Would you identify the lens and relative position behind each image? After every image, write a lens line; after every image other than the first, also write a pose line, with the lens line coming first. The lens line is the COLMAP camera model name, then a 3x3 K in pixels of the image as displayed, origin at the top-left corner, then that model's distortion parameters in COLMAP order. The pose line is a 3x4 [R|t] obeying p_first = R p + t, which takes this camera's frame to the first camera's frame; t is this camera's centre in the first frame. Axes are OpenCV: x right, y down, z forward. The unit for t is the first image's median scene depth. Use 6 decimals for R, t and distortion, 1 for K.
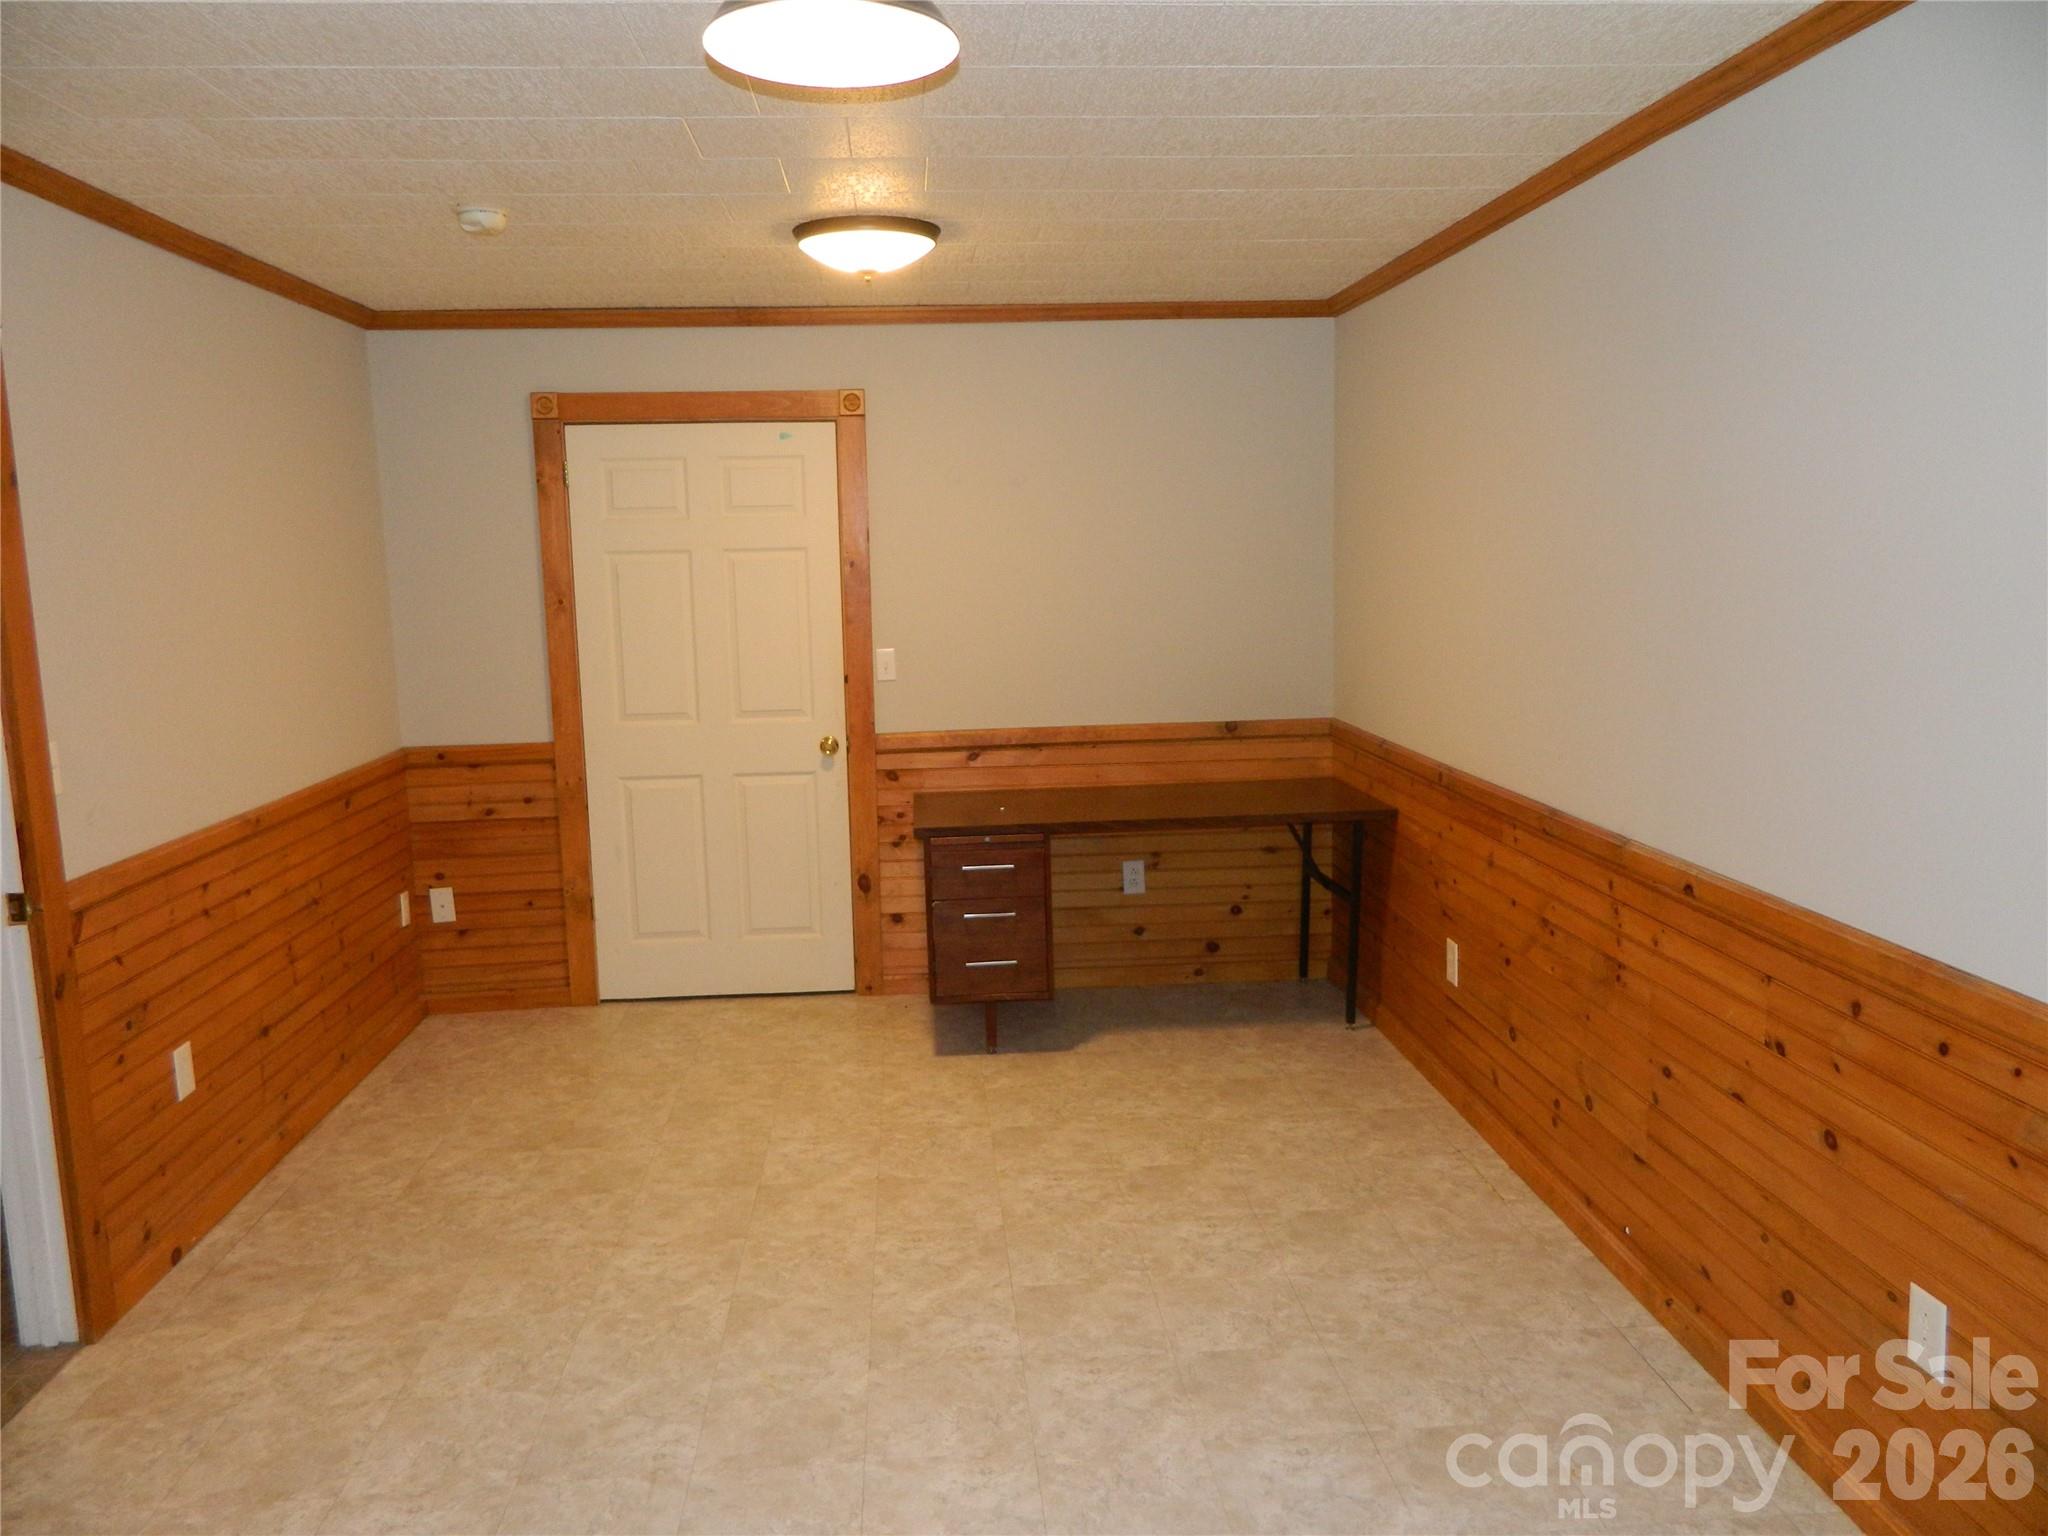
lens RADIAL K [[1516.5, 0, 1020.9], [0, 1516.5, 771.3], [0, 0, 1]] dist [-0.008156, 0.003427]
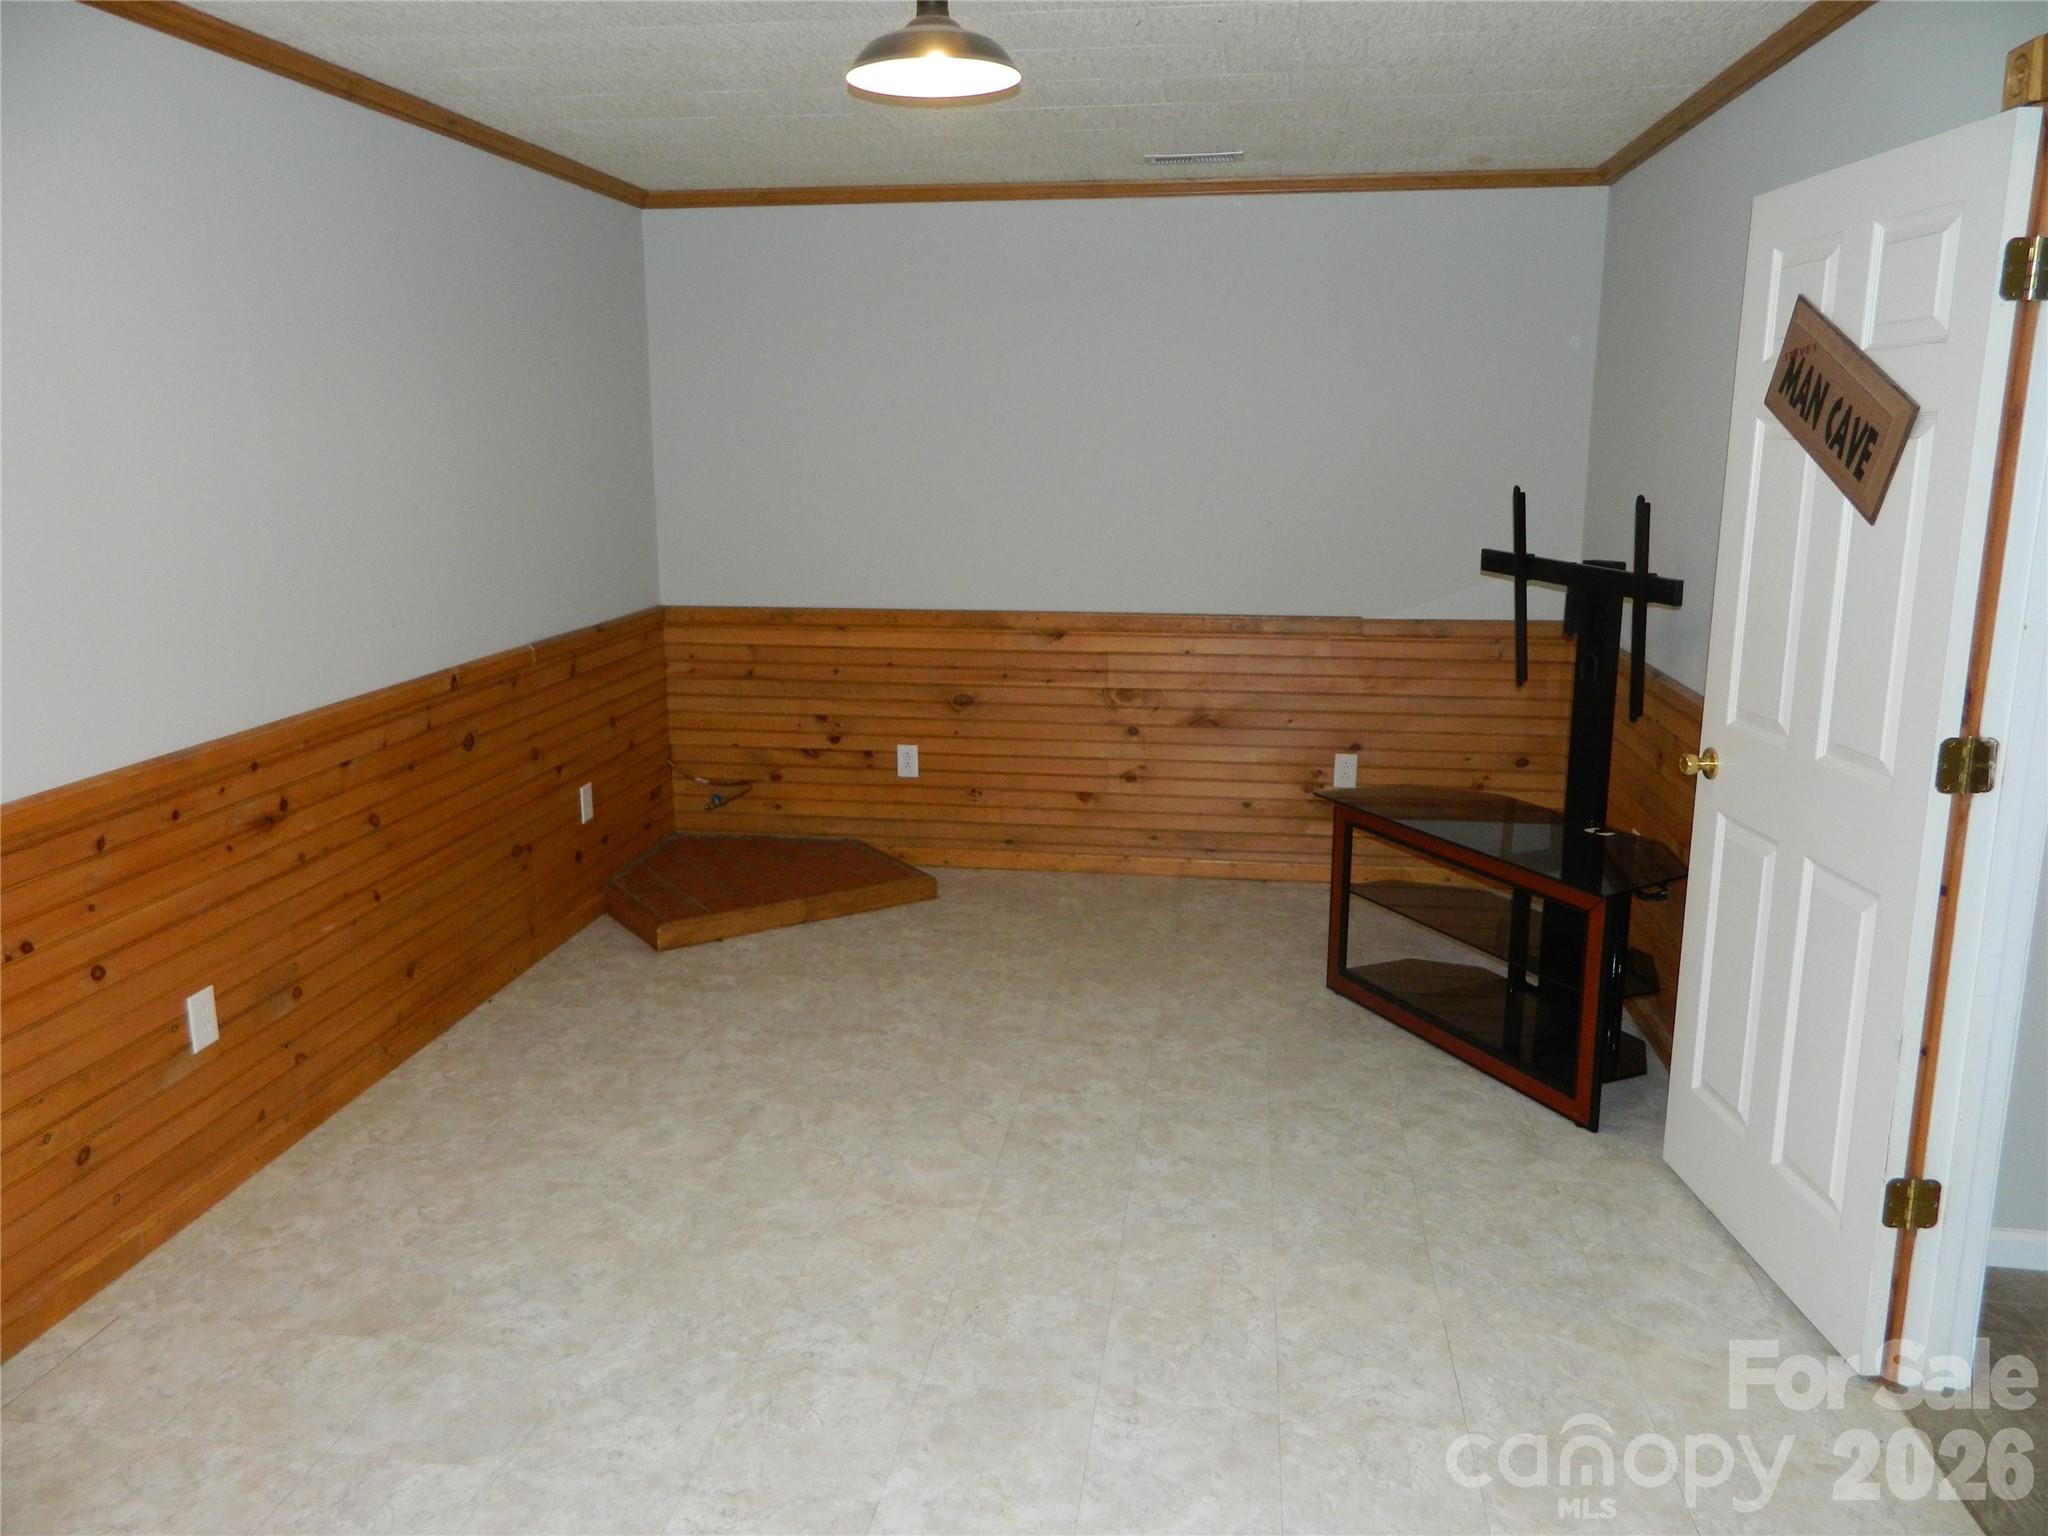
lens RADIAL K [[1516.5, 0, 1022.8], [0, 1516.5, 764.9], [0, 0, 1]] dist [-0.008156, 0.003427]
pose [[-0.976274, -0.017528, 0.215828, -0.405783], [0.059744, 0.936228, 0.346277, -0.266682], [-0.208134, 0.350956, -0.912968, 1.902083]]
